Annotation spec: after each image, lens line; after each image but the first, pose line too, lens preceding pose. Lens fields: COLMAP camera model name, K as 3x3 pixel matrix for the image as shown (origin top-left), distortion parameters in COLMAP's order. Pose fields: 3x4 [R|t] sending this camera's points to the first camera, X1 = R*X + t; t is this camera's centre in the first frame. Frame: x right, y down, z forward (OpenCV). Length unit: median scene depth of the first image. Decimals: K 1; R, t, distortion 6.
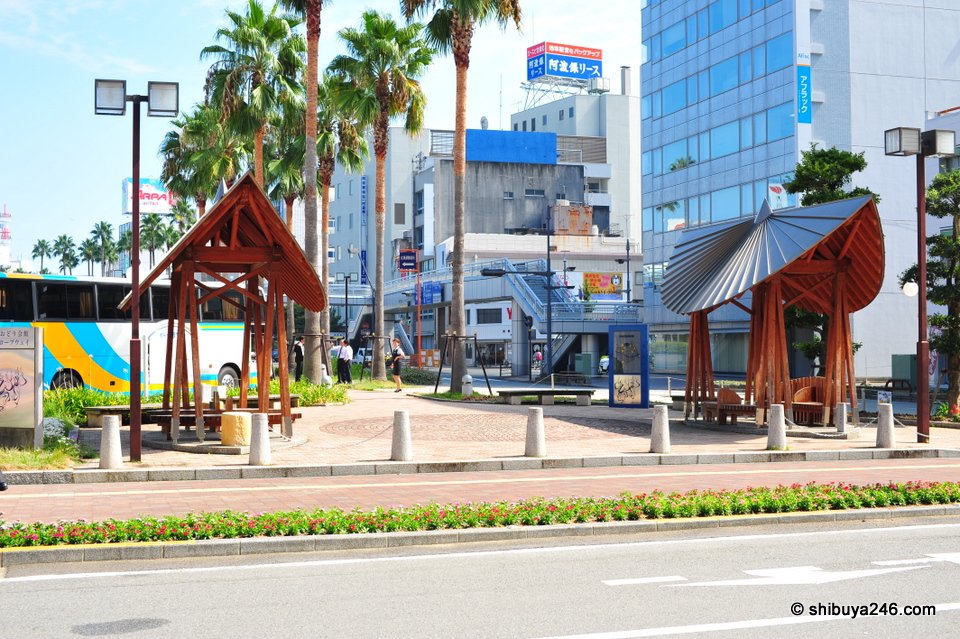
lens RADIAL K [[1339.2, 0, 480.2], [0, 1339.2, 319.5], [0, 0, 1]] dist [-0.011784, 0.000000]
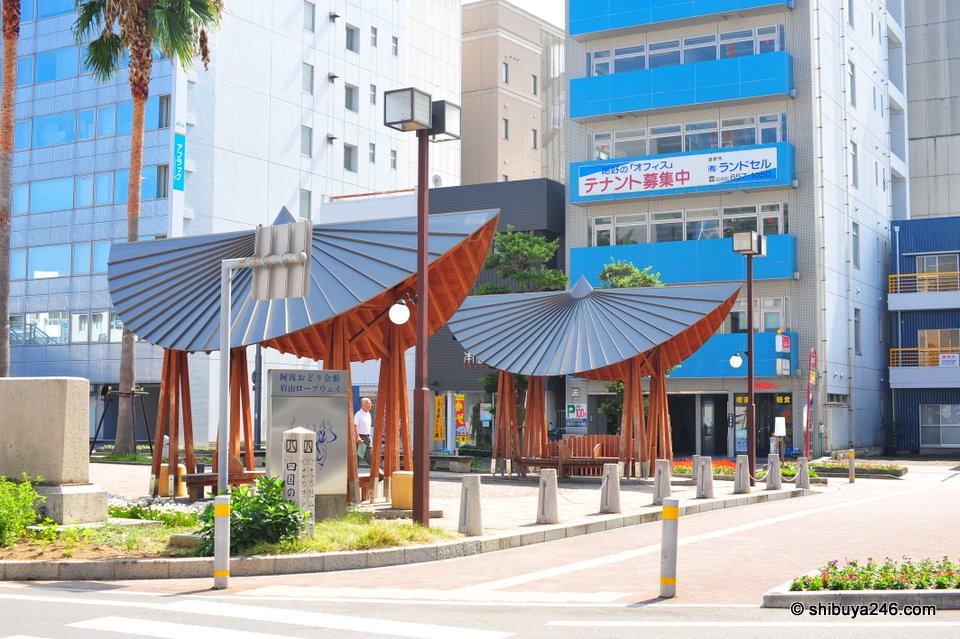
lens RADIAL K [[1339.2, 0, 481.3], [0, 1339.2, 319.4], [0, 0, 1]] dist [-0.011784, 0.000000]
pose [[0.733093, 0.054488, 0.677943, -0.270272], [-0.019179, 0.998045, -0.059476, 0.006548], [-0.679858, 0.030599, 0.732705, 0.105871]]
